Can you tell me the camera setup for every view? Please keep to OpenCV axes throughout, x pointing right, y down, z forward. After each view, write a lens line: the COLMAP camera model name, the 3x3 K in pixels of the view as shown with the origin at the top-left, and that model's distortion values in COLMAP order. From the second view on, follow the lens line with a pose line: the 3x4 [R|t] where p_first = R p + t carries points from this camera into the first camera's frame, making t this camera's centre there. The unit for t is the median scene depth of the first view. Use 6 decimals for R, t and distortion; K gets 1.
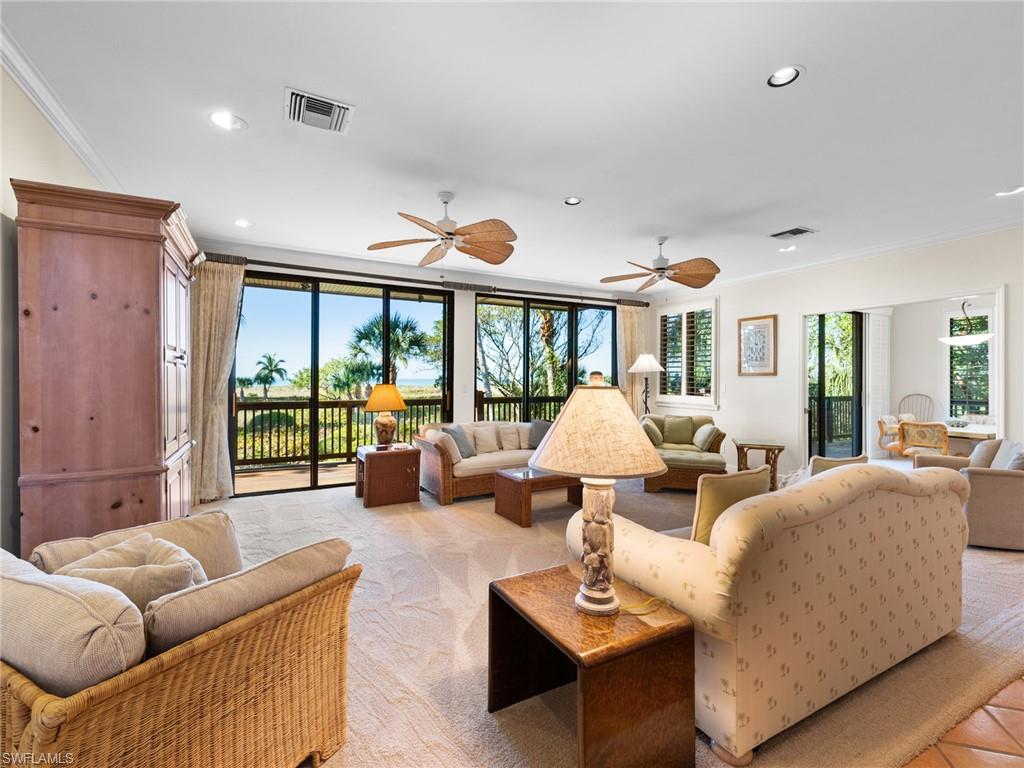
lens RADIAL K [[459.2, 0, 512.4], [0, 459.2, 381.2], [0, 0, 1]] dist [0.007356, -0.002283]
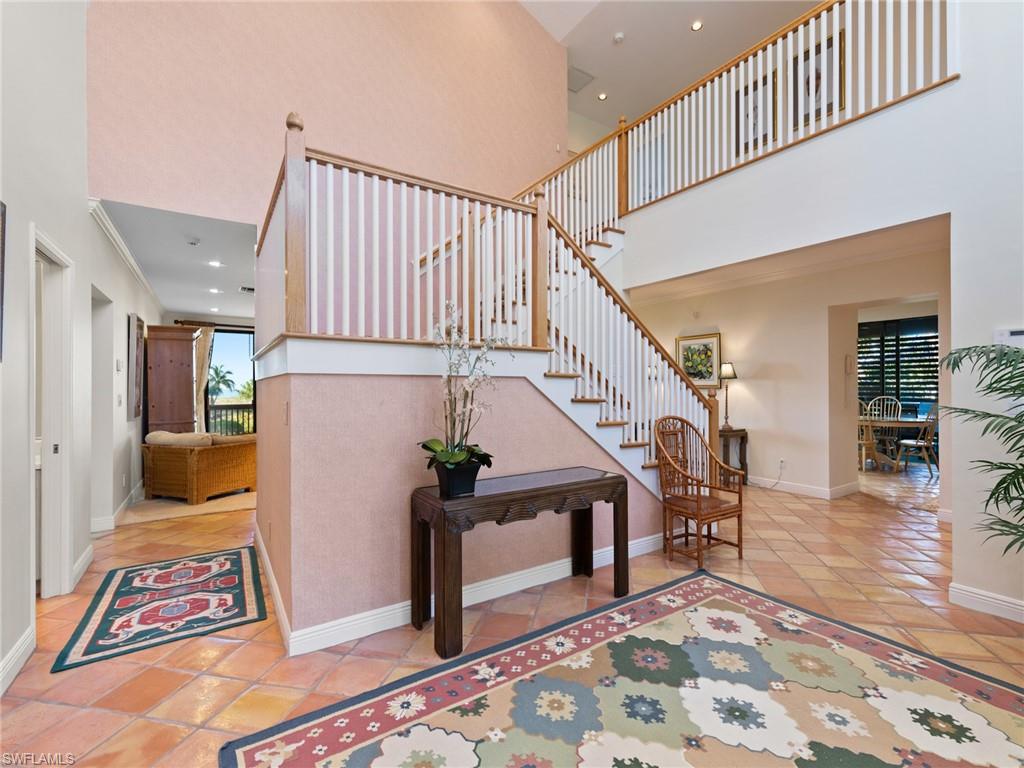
lens RADIAL K [[459.2, 0, 512.3], [0, 459.2, 387.9], [0, 0, 1]] dist [0.007356, -0.002283]
pose [[0.996072, -0.004980, 0.088410, 0.982127], [0.005544, 0.999966, -0.006131, 0.014631], [-0.088376, 0.006597, 0.996065, -2.090824]]
